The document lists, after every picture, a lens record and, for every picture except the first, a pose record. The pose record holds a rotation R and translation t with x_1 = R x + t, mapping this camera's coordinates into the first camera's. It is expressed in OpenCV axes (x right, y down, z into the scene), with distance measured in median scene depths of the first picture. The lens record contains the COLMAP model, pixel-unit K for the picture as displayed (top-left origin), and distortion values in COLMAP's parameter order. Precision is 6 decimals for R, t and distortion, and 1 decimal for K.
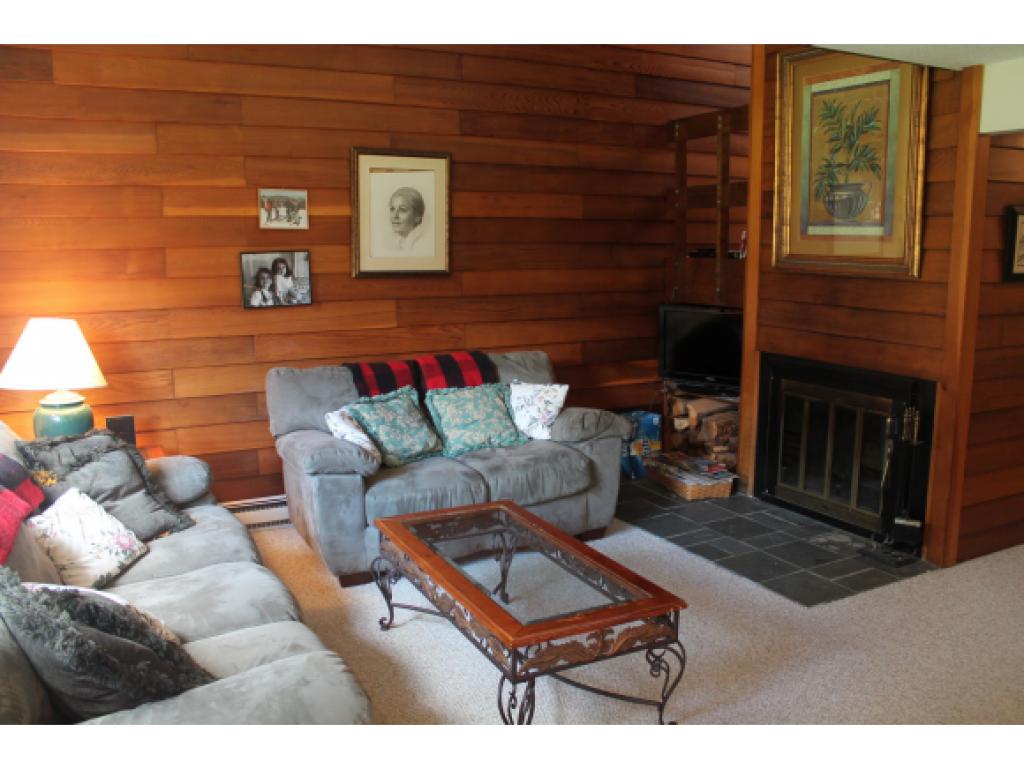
lens RADIAL K [[872.6, 0, 513.9], [0, 872.6, 383.3], [0, 0, 1]] dist [-0.160685, 0.142950]
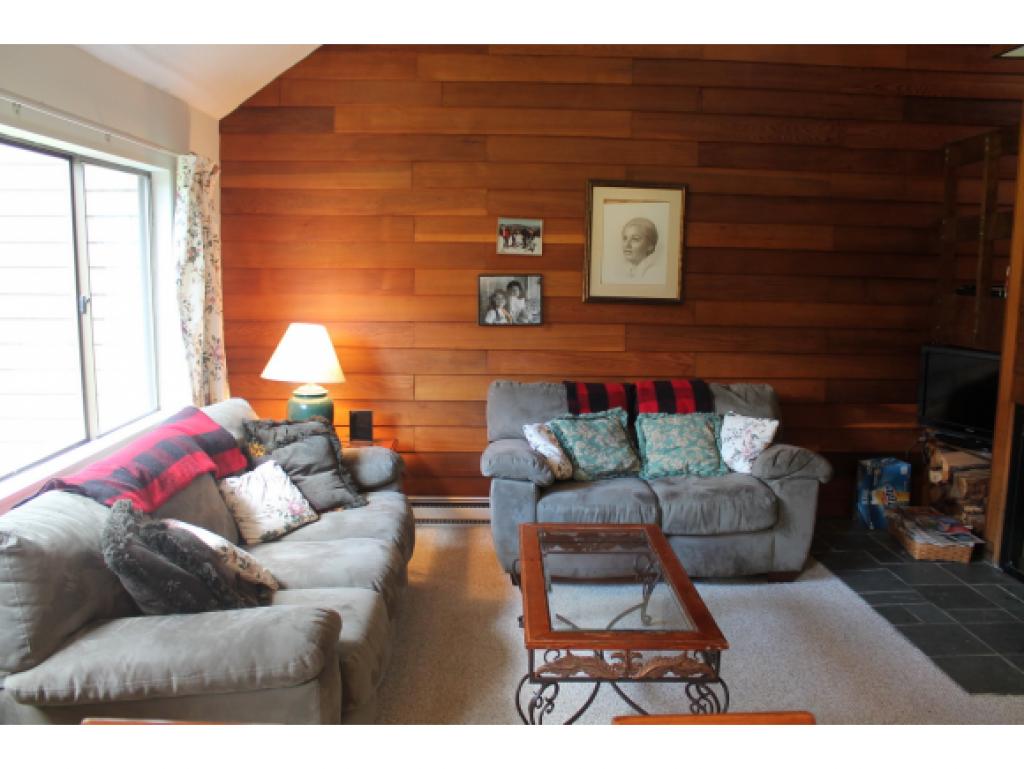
lens RADIAL K [[872.6, 0, 513.6], [0, 872.6, 382.7], [0, 0, 1]] dist [-0.160685, 0.142950]
pose [[0.895952, 0.073842, -0.437971, 0.221380], [-0.087114, 0.996146, -0.010258, -0.004821], [0.435525, 0.047344, 0.898931, 0.006580]]
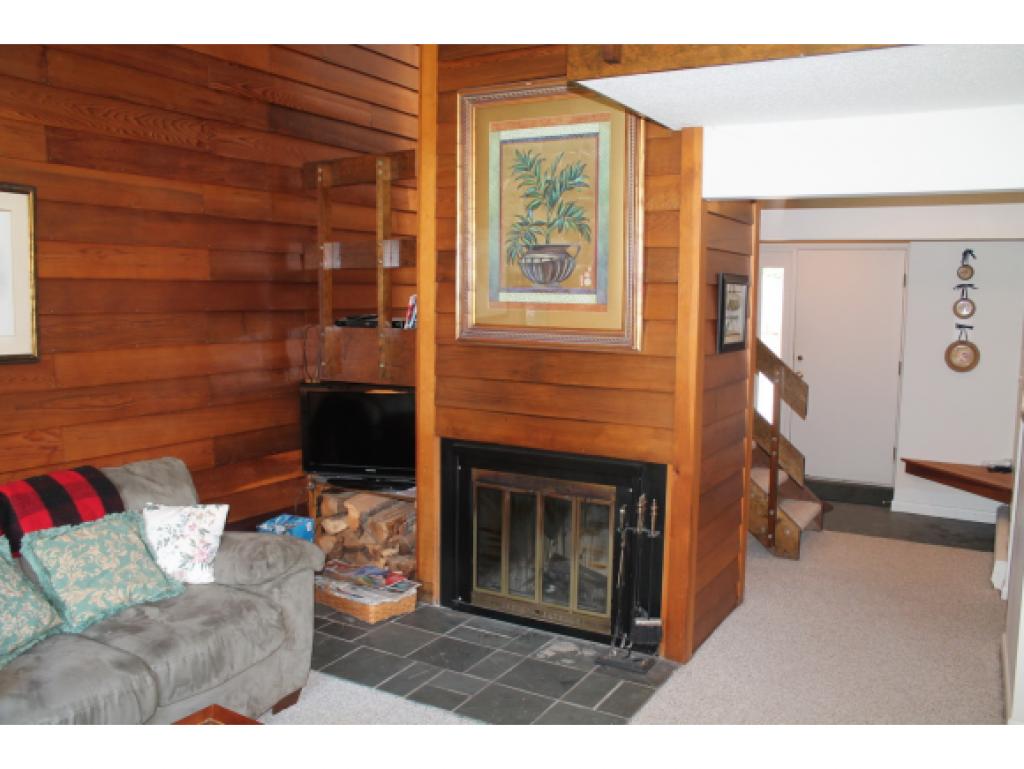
lens RADIAL K [[872.6, 0, 510.5], [0, 872.6, 384.1], [0, 0, 1]] dist [-0.160685, 0.142950]
pose [[0.853494, -0.042712, 0.519349, -0.111432], [0.072243, 0.996710, -0.036753, -0.058044], [-0.516070, 0.068888, 0.853772, 0.247520]]
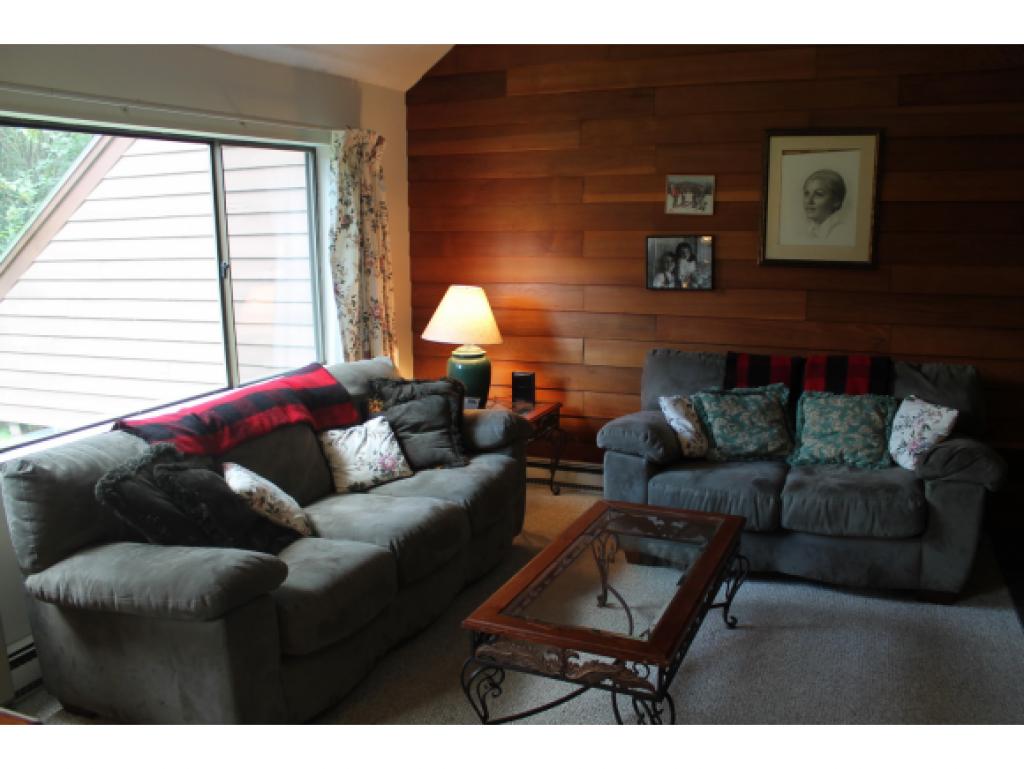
lens RADIAL K [[872.6, 0, 512.1], [0, 872.6, 384.6], [0, 0, 1]] dist [-0.160685, 0.142950]
pose [[0.624465, 0.139352, -0.768521, 0.413604], [-0.115779, 0.989600, 0.085362, -0.041541], [0.772424, 0.035673, 0.634104, 0.190457]]
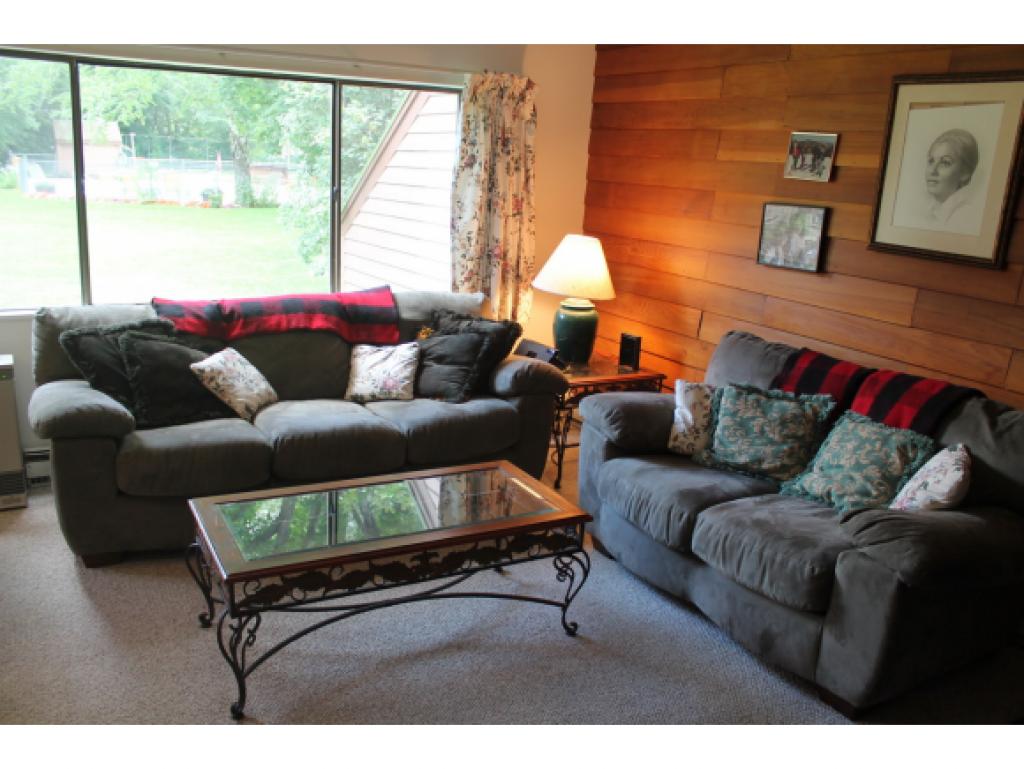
lens RADIAL K [[872.6, 0, 511.2], [0, 872.6, 389.2], [0, 0, 1]] dist [-0.160685, 0.142950]
pose [[0.036604, 0.254434, -0.966397, 0.585613], [-0.218990, 0.945583, 0.240659, -0.120550], [0.975040, 0.202822, 0.090331, 0.671523]]
